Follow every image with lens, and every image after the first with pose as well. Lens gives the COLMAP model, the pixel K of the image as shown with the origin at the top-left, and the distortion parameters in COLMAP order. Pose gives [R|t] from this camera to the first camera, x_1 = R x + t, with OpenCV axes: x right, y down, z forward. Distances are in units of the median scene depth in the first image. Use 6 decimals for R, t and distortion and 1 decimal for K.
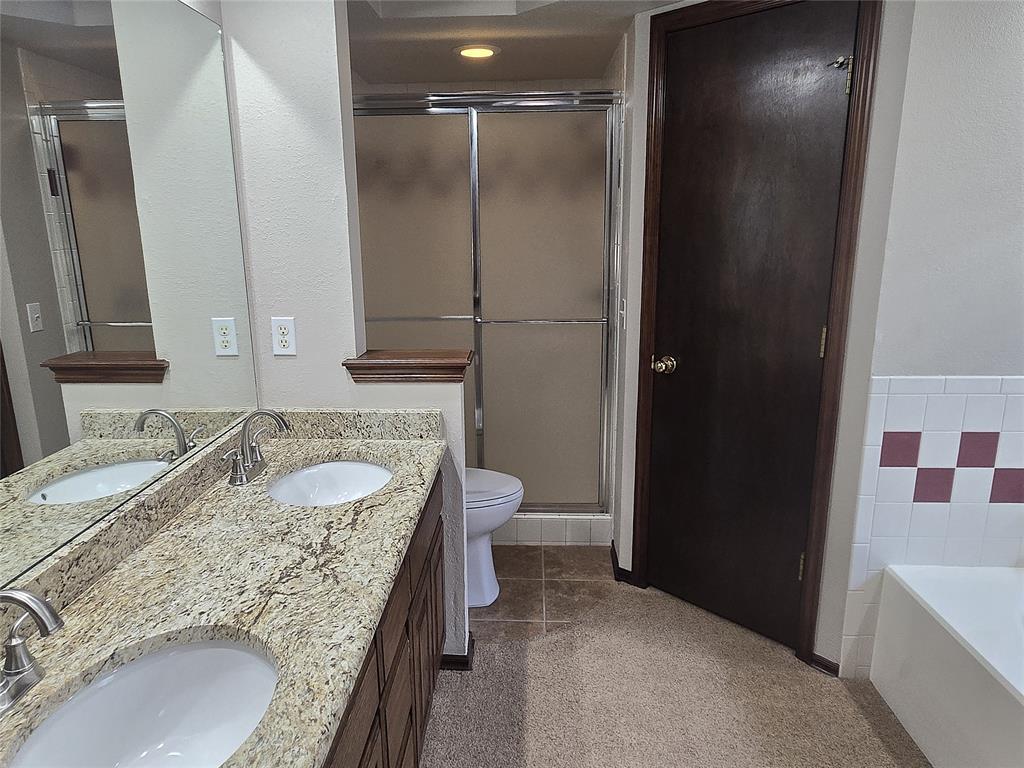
lens RADIAL K [[655.7, 0, 513.5], [0, 655.7, 379.9], [0, 0, 1]] dist [-0.000361, 0.002129]
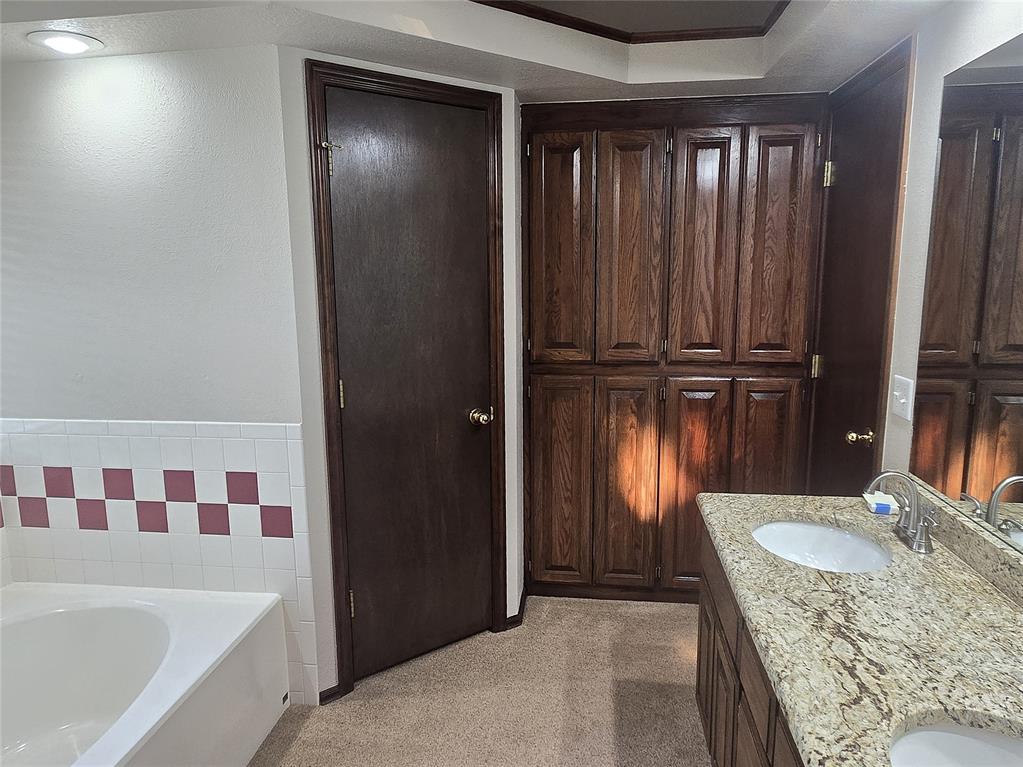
lens RADIAL K [[655.0, 0, 513.0], [0, 655.0, 379.4], [0, 0, 1]] dist [-0.000361, 0.002129]
pose [[-0.995383, 0.000674, 0.095982, 0.083127], [0.039074, 0.916210, 0.398788, -0.458169], [-0.087671, 0.400697, -0.912006, 1.754903]]
